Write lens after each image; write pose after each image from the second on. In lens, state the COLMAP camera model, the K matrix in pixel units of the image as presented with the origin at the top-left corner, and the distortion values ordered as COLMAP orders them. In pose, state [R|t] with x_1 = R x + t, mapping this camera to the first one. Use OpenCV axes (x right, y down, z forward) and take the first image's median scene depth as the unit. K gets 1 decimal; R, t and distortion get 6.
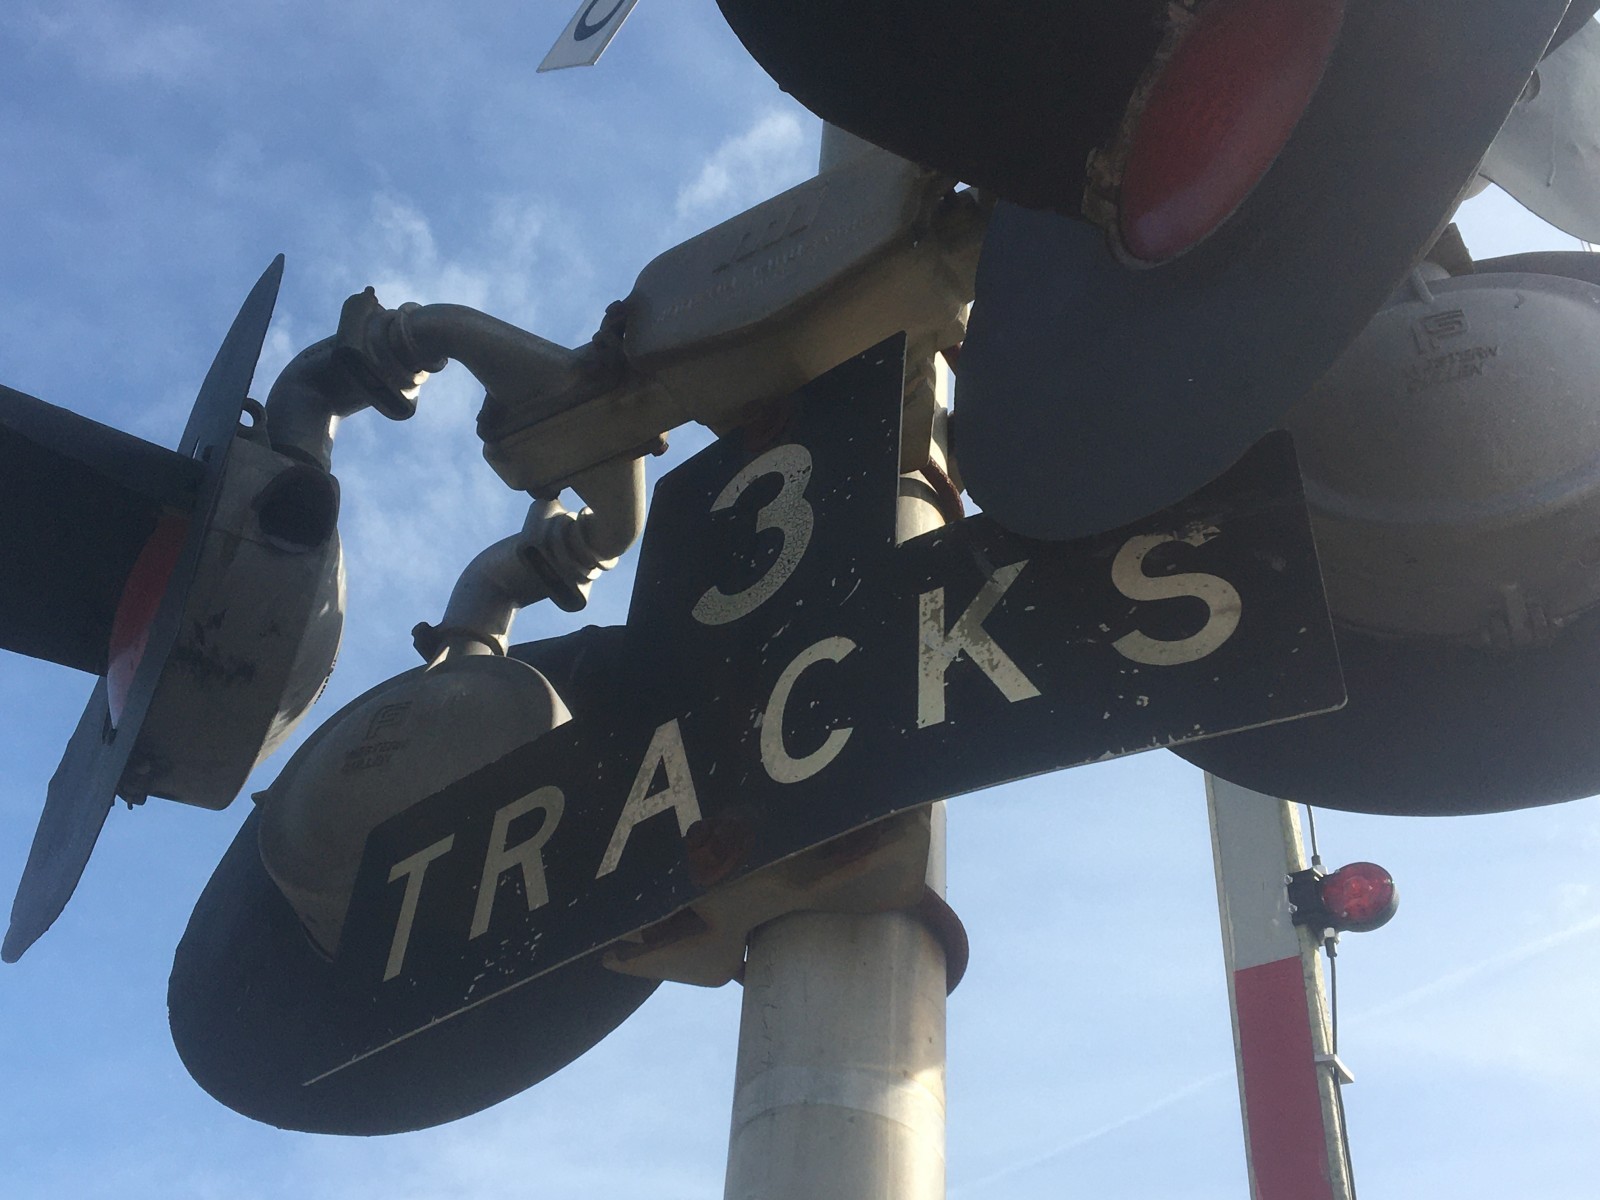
lens RADIAL K [[1928.3, 0, 808.2], [0, 1928.3, 602.8], [0, 0, 1]] dist [0.109974, 0.000000]
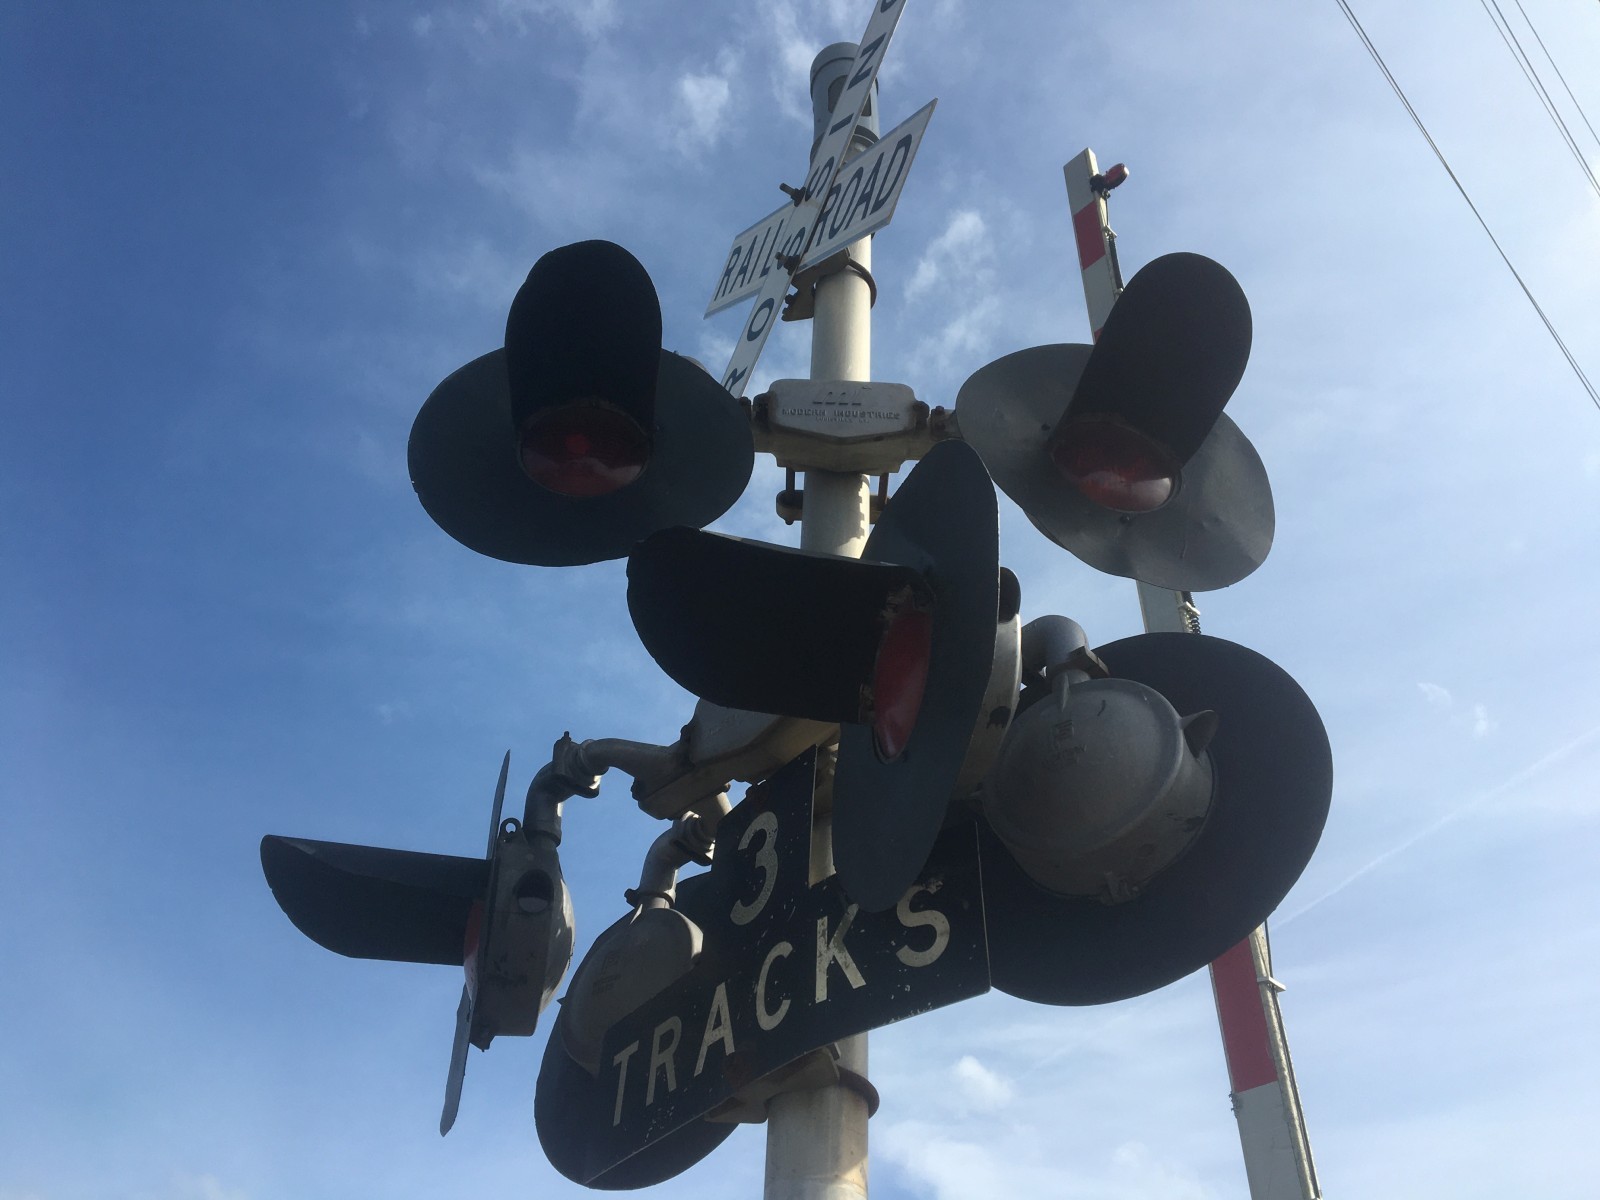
lens RADIAL K [[1337.0, 0, 810.7], [0, 1337.0, 592.6], [0, 0, 1]] dist [0.096881, -0.129506]
pose [[0.970075, -0.185620, -0.156523, 0.318335], [0.185473, 0.982524, -0.015678, -0.304386], [0.156698, -0.013822, 0.987550, -0.357780]]
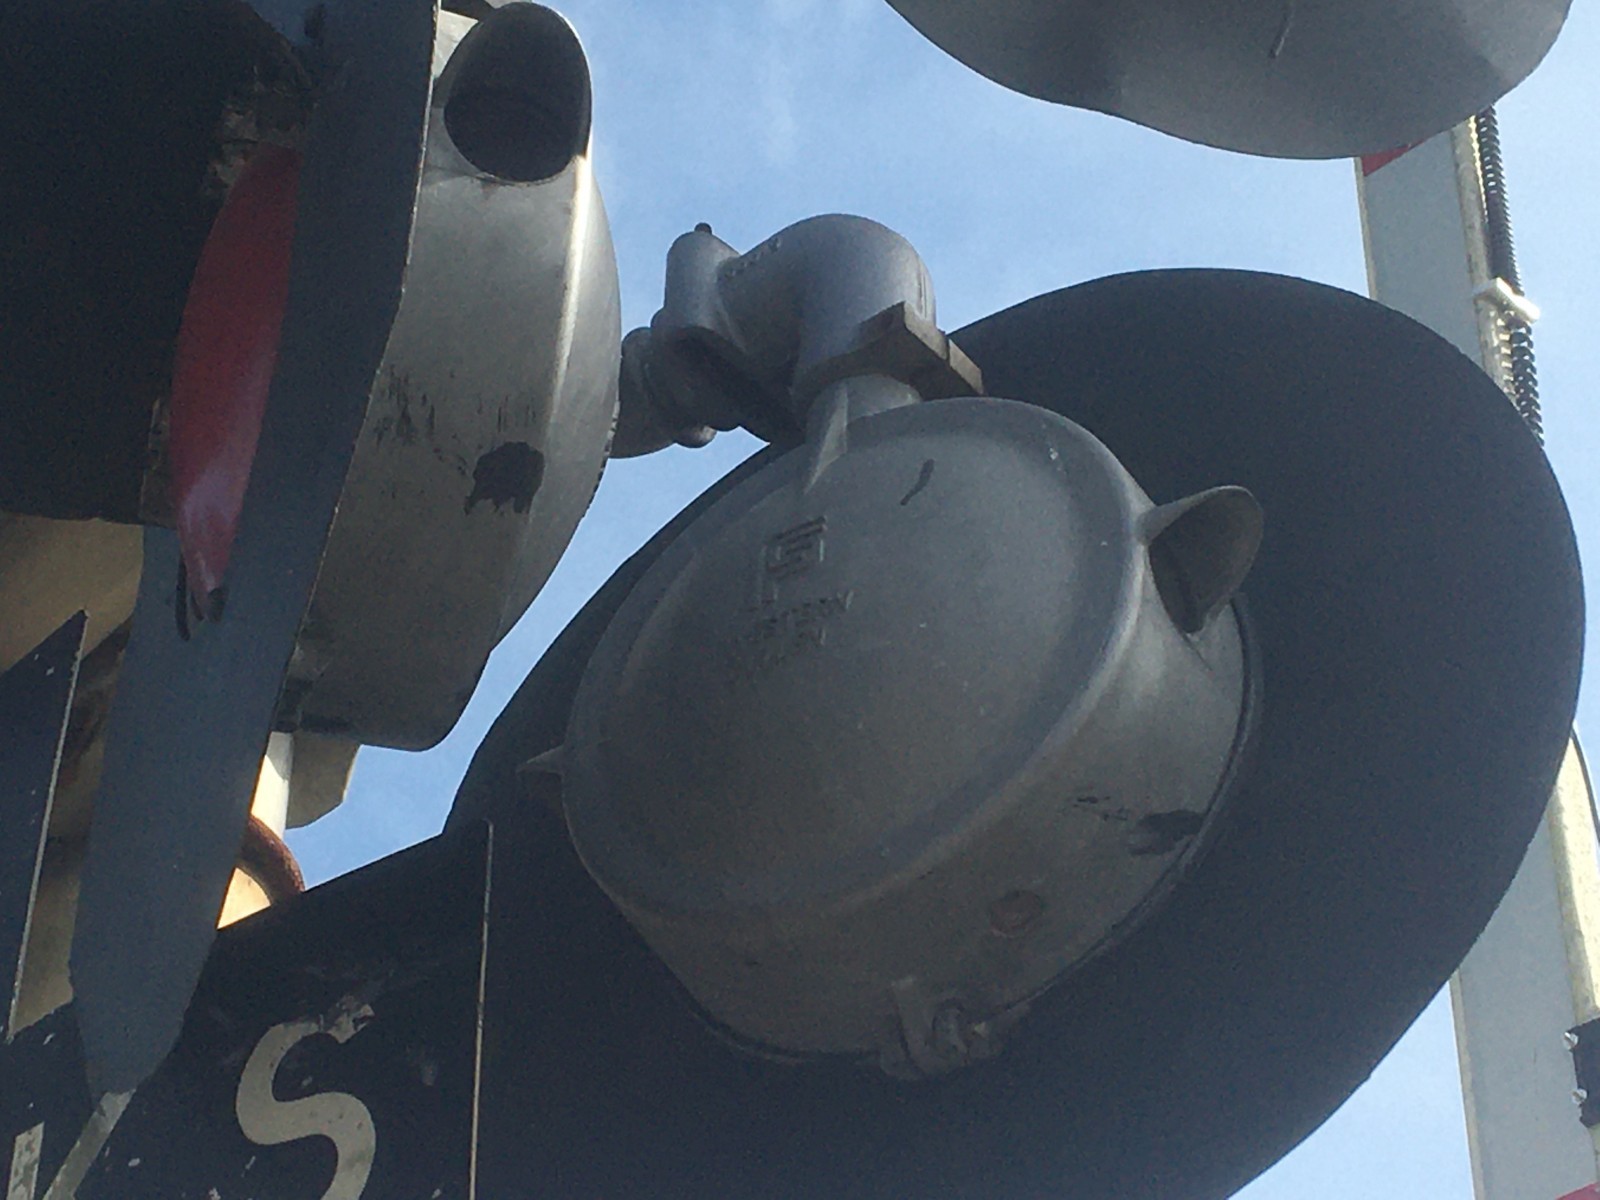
lens RADIAL K [[3955.0, 0, 800.0], [0, 3955.0, 591.8], [0, 0, 1]] dist [0.075540, 0.000000]
pose [[0.978463, -0.168200, -0.119664, 0.478734], [0.176178, 0.982560, 0.059478, -0.205064], [0.107573, -0.079279, 0.991031, -0.250909]]
